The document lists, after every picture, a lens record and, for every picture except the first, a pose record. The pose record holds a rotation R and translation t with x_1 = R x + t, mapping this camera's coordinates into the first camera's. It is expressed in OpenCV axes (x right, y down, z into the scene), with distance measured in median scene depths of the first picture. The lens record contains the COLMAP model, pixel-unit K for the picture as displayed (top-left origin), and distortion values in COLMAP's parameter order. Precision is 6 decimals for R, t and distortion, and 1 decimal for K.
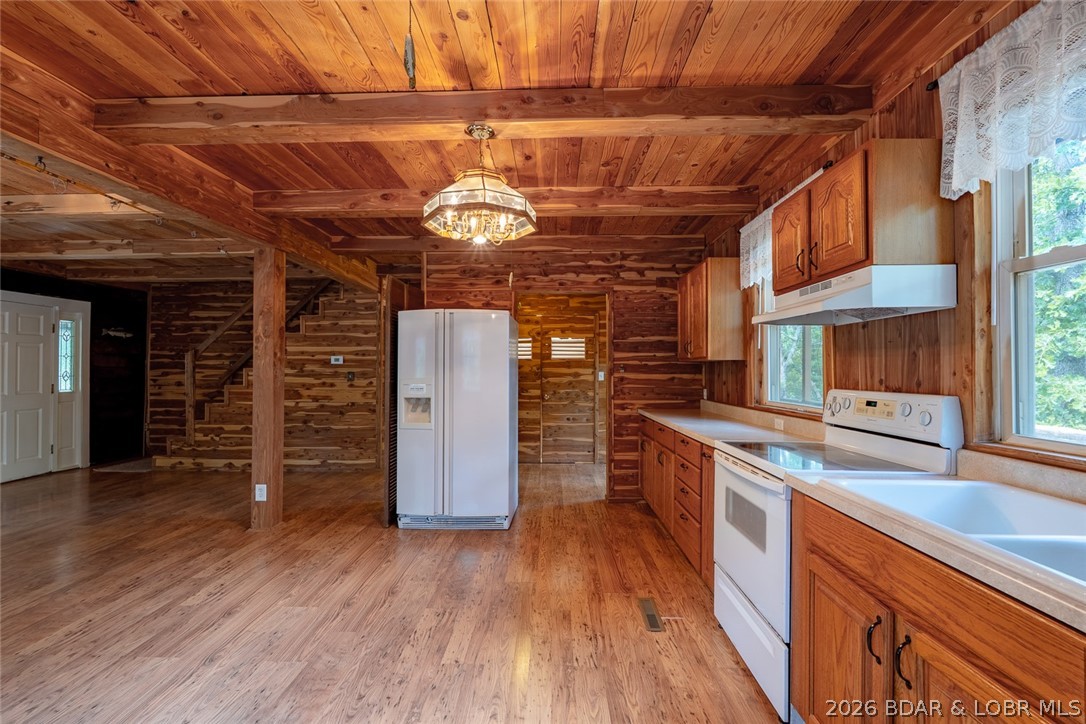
lens RADIAL K [[482.6, 0, 543.0], [0, 482.6, 362.0], [0, 0, 1]] dist [0.000030, 0.000173]
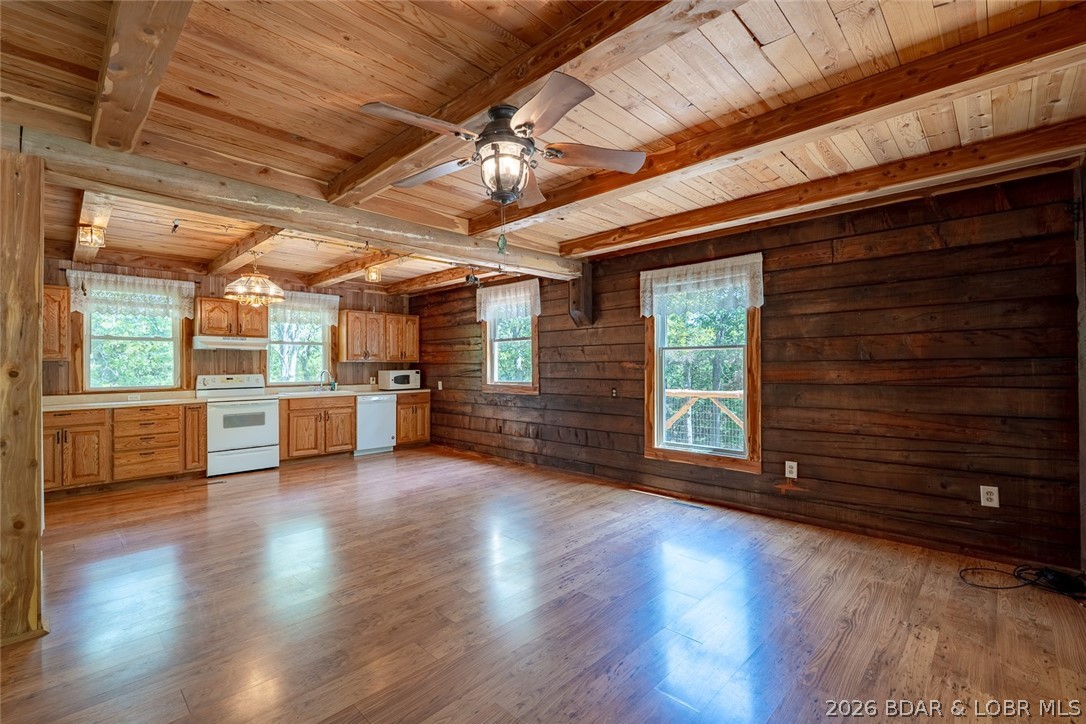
lens RADIAL K [[479.5, 0, 543.0], [0, 479.5, 362.0], [0, 0, 1]] dist [-0.001712, 0.000672]
pose [[-0.737240, 0.008021, 0.675584, -1.215146], [-0.005325, 0.999829, -0.017682, 0.011833], [-0.675610, -0.016634, -0.737071, 0.838884]]
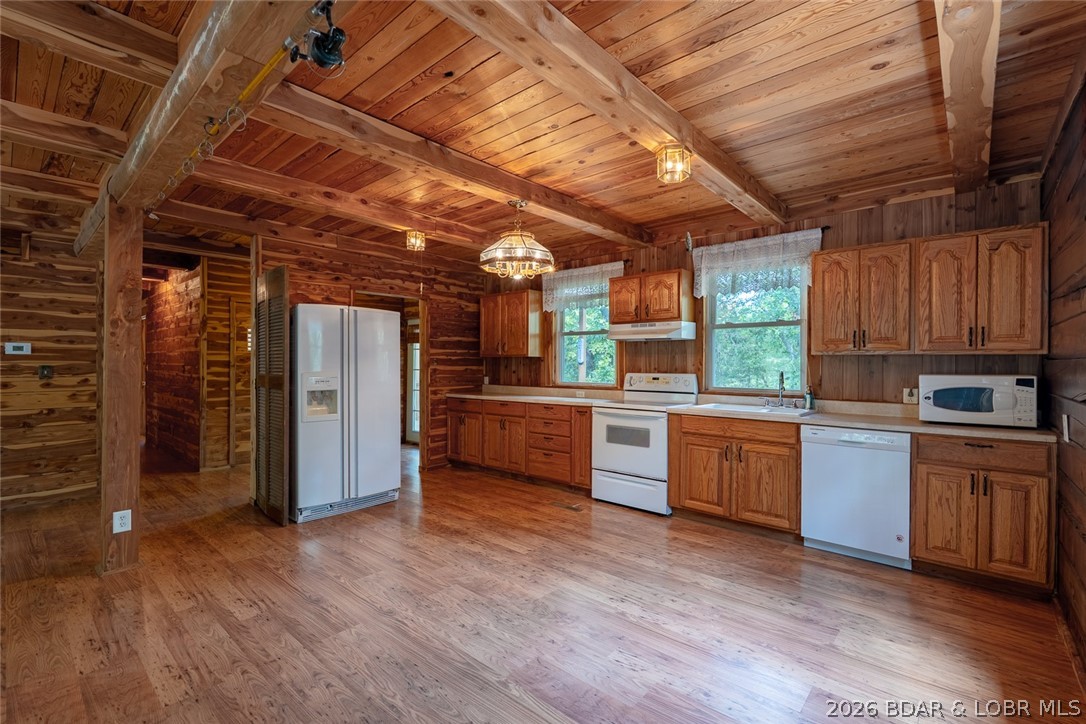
lens RADIAL K [[479.5, 0, 543.0], [0, 479.5, 362.0], [0, 0, 1]] dist [-0.001712, 0.000672]
pose [[0.642247, 0.001049, 0.766497, -0.606848], [-0.013297, 0.999864, 0.009773, -0.002060], [-0.766382, -0.016469, 0.642174, -0.008534]]
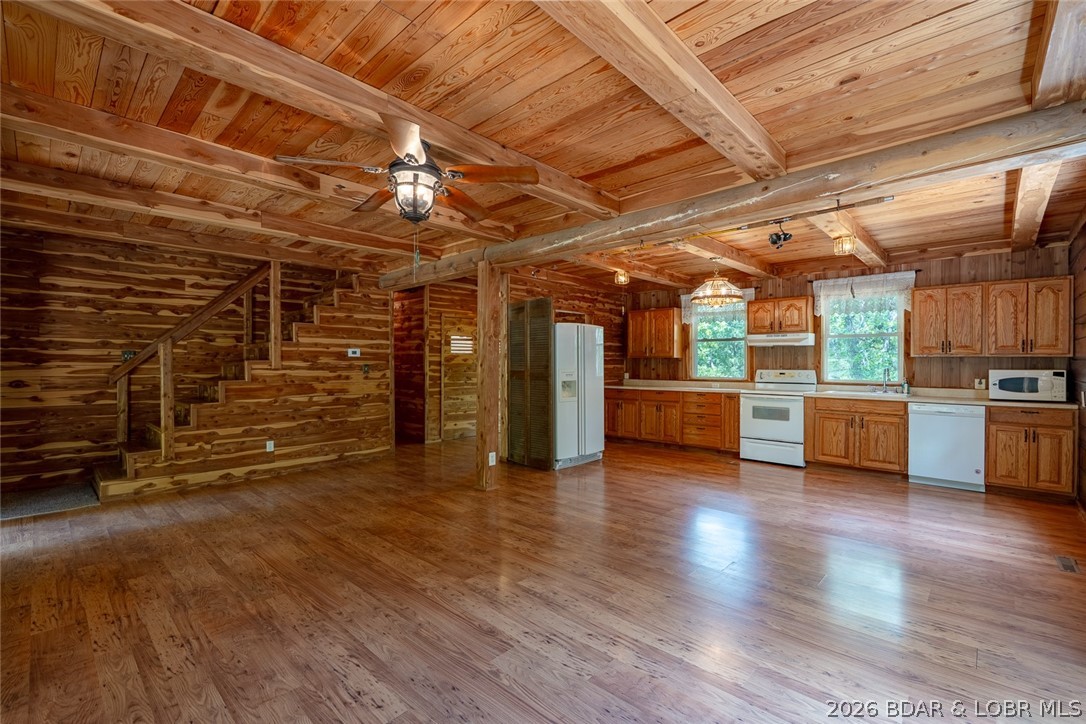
lens RADIAL K [[479.5, 0, 543.0], [0, 479.5, 362.0], [0, 0, 1]] dist [-0.001712, 0.000672]
pose [[0.663845, 0.000178, 0.747870, -1.181973], [-0.012525, 0.999862, 0.010879, -0.000813], [-0.747766, -0.016589, 0.663756, 0.051405]]
